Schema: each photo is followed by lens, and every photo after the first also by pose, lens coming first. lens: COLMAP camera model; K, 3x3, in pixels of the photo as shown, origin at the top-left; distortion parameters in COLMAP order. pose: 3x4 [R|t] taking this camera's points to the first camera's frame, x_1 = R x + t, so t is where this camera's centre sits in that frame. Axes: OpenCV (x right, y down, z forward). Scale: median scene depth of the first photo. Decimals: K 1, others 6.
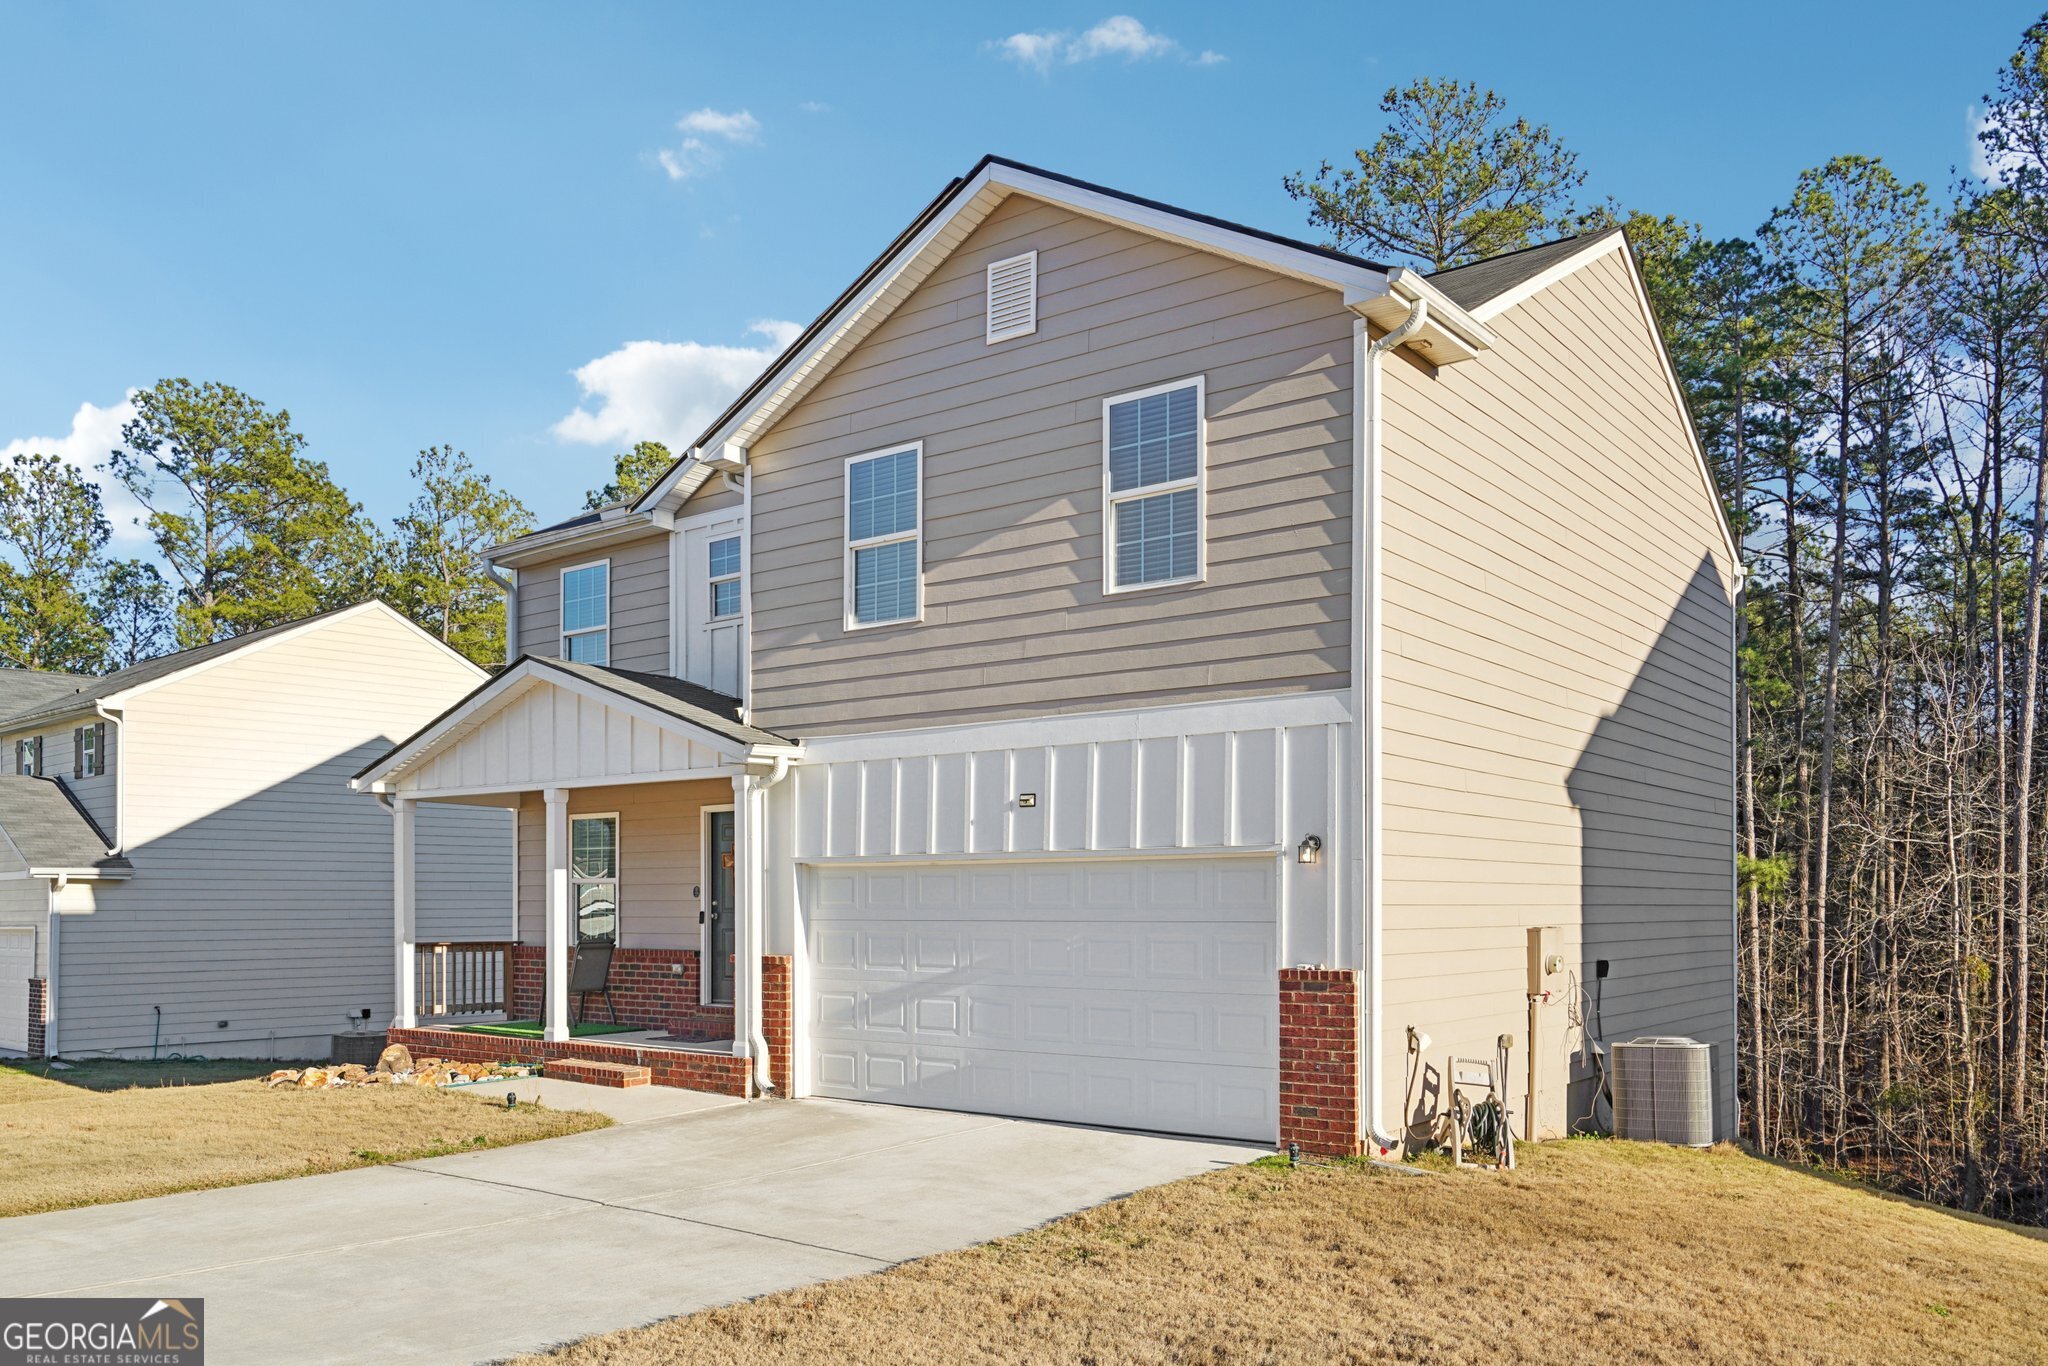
lens RADIAL K [[1522.4, 0, 1024.4], [0, 1522.4, 678.3], [0, 0, 1]] dist [0.031547, 0.000338]
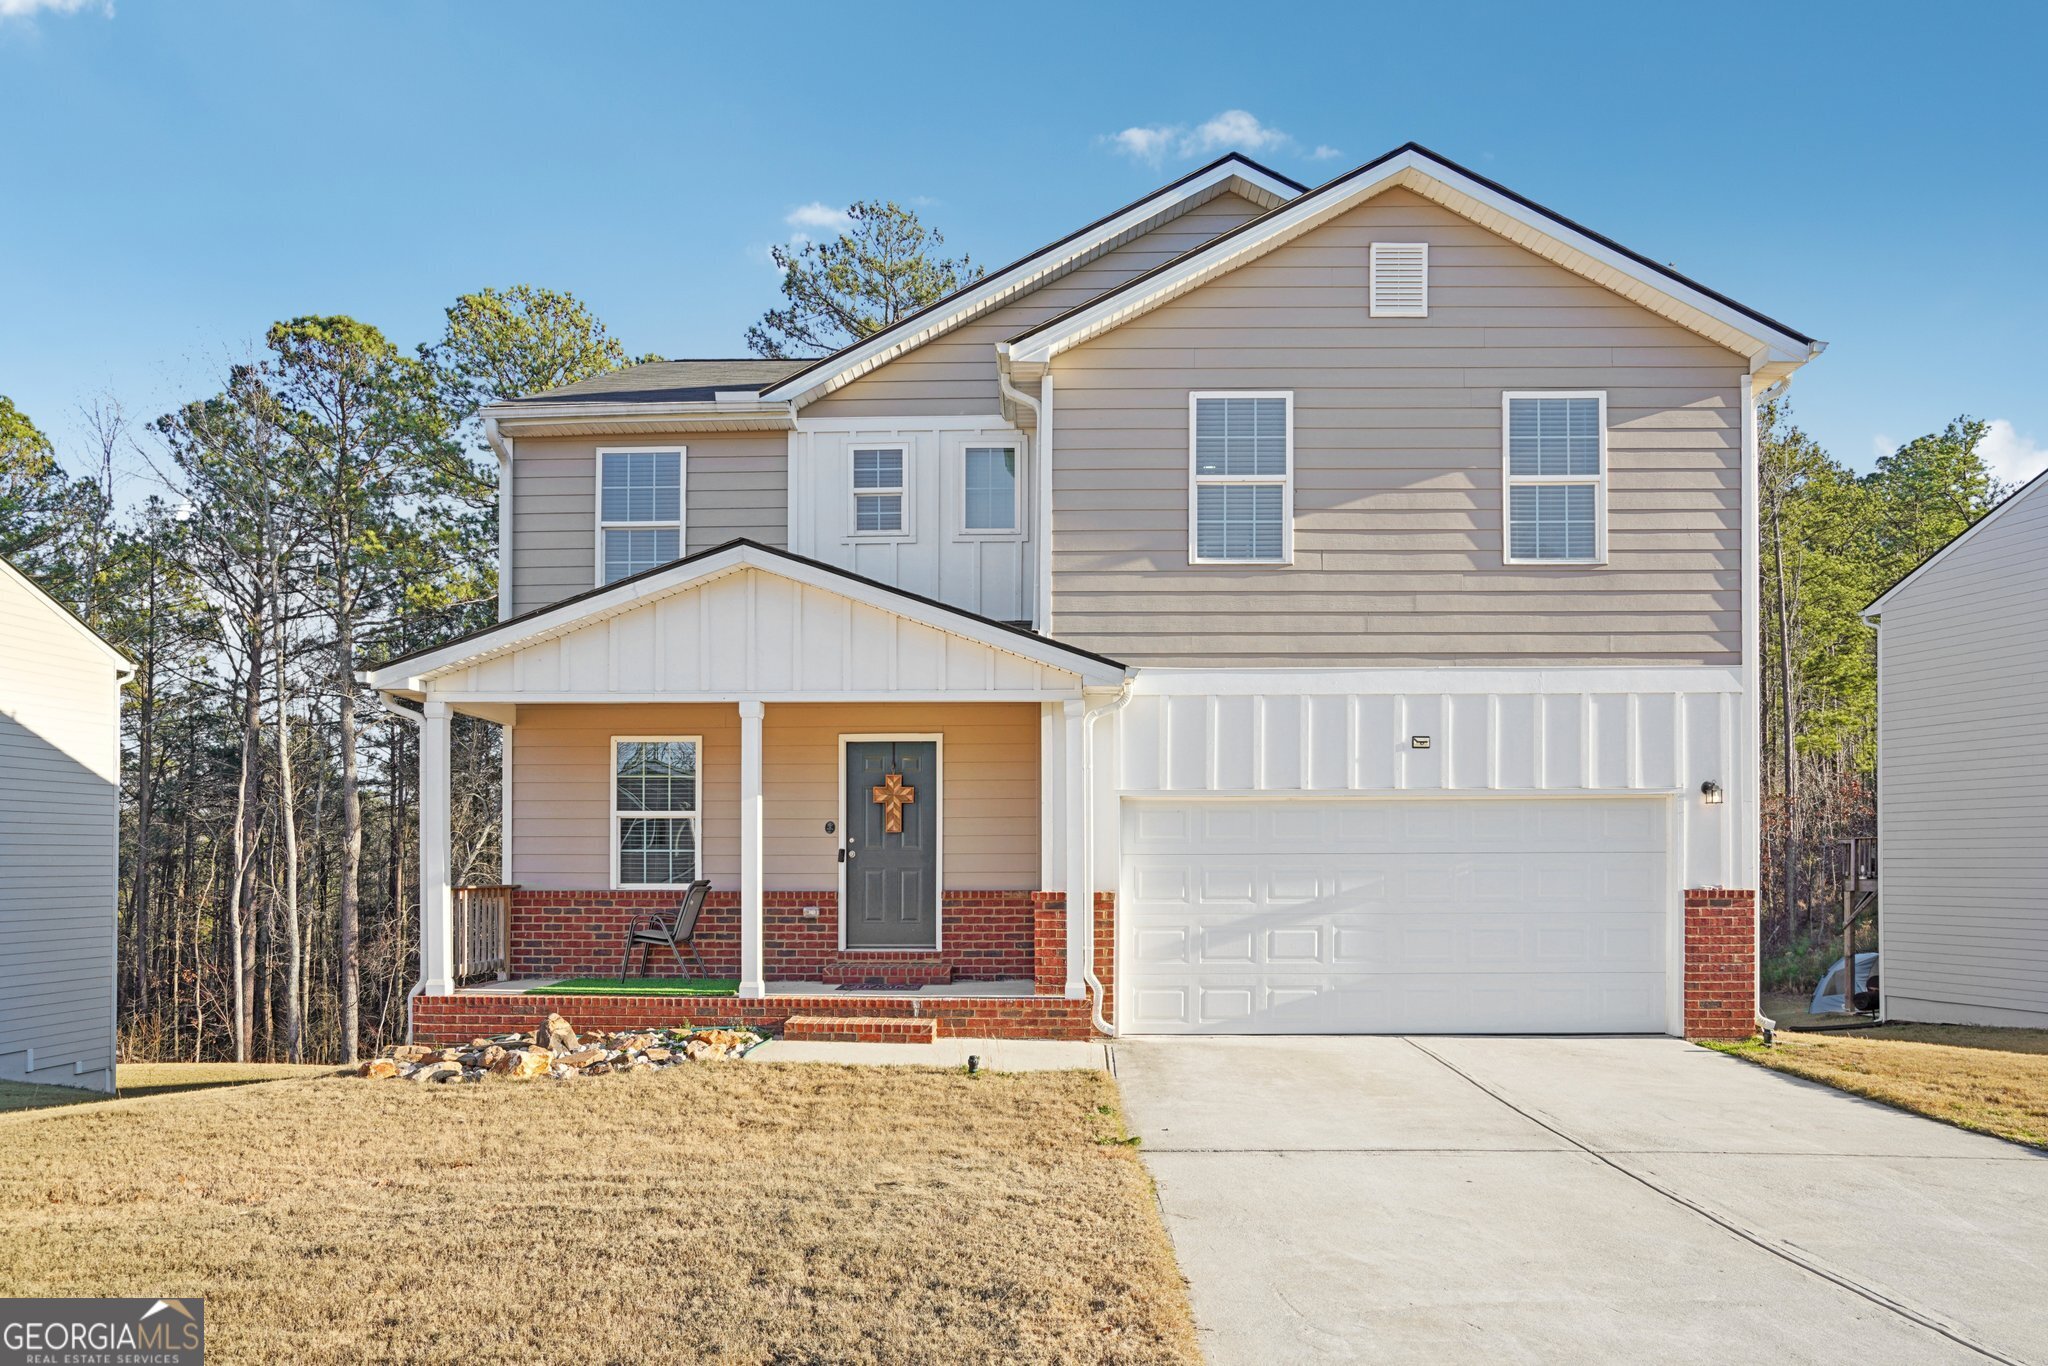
lens RADIAL K [[1195.6, 0, 1024.0], [0, 1195.6, 700.6], [0, 0, 1]] dist [-0.012229, 0.002748]
pose [[0.811838, 0.076631, 0.578832, -0.691402], [-0.084695, 0.996321, -0.013114, 0.081838], [-0.577707, -0.038378, 0.815342, 0.451615]]
